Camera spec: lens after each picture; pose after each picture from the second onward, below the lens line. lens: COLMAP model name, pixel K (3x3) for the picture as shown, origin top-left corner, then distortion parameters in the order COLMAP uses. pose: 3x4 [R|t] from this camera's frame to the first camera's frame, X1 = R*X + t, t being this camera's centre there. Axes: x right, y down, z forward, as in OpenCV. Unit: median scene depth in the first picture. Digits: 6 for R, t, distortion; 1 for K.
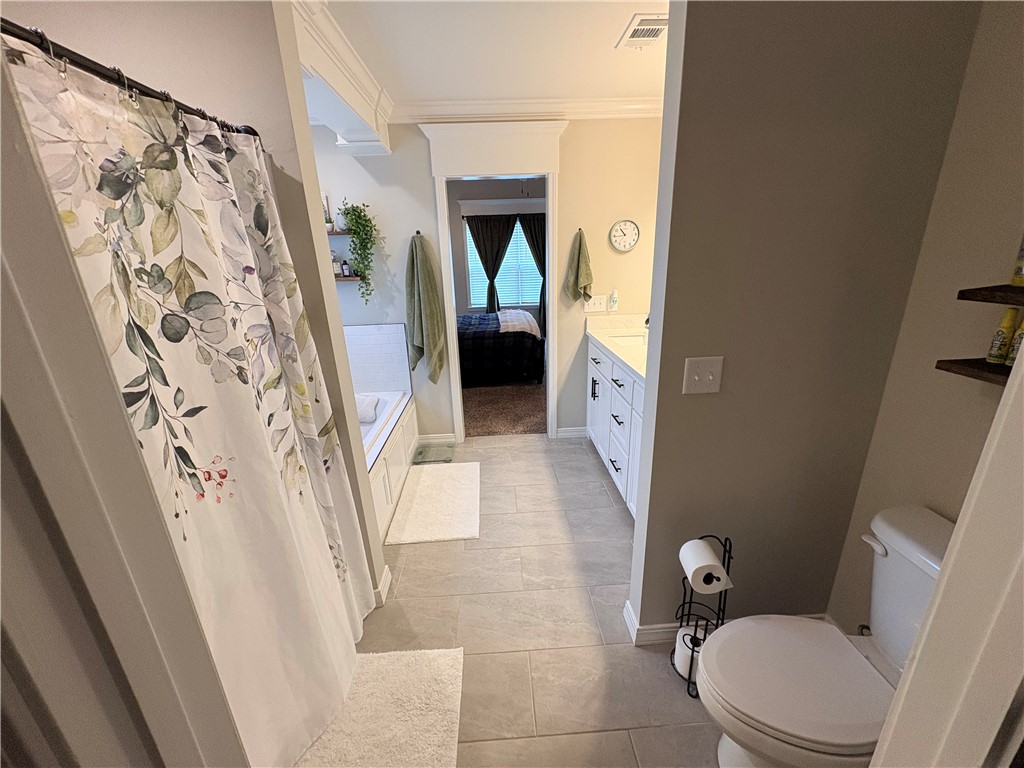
lens RADIAL K [[405.5, 0, 514.0], [0, 405.5, 380.0], [0, 0, 1]] dist [0.005874, -0.000200]
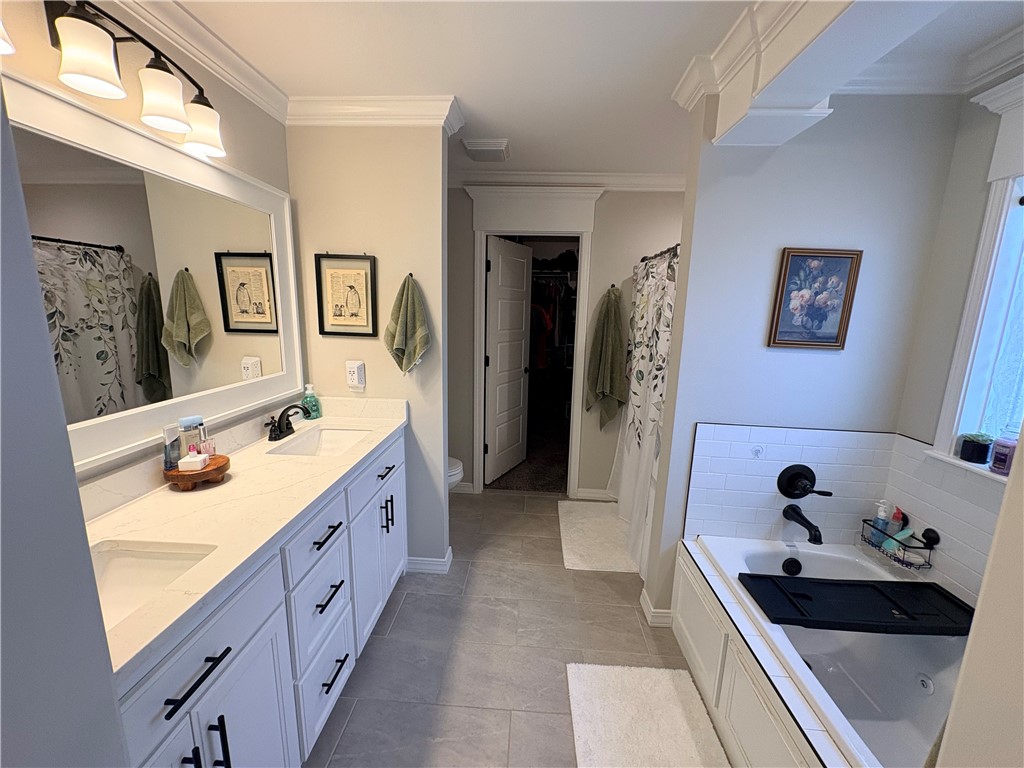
lens RADIAL K [[405.5, 0, 515.0], [0, 405.5, 386.2], [0, 0, 1]] dist [0.005874, -0.000200]
pose [[-0.994748, 0.006506, 0.102147, -0.086072], [0.054197, 0.880068, 0.471744, -0.548649], [-0.086828, 0.474803, -0.875799, 1.744219]]
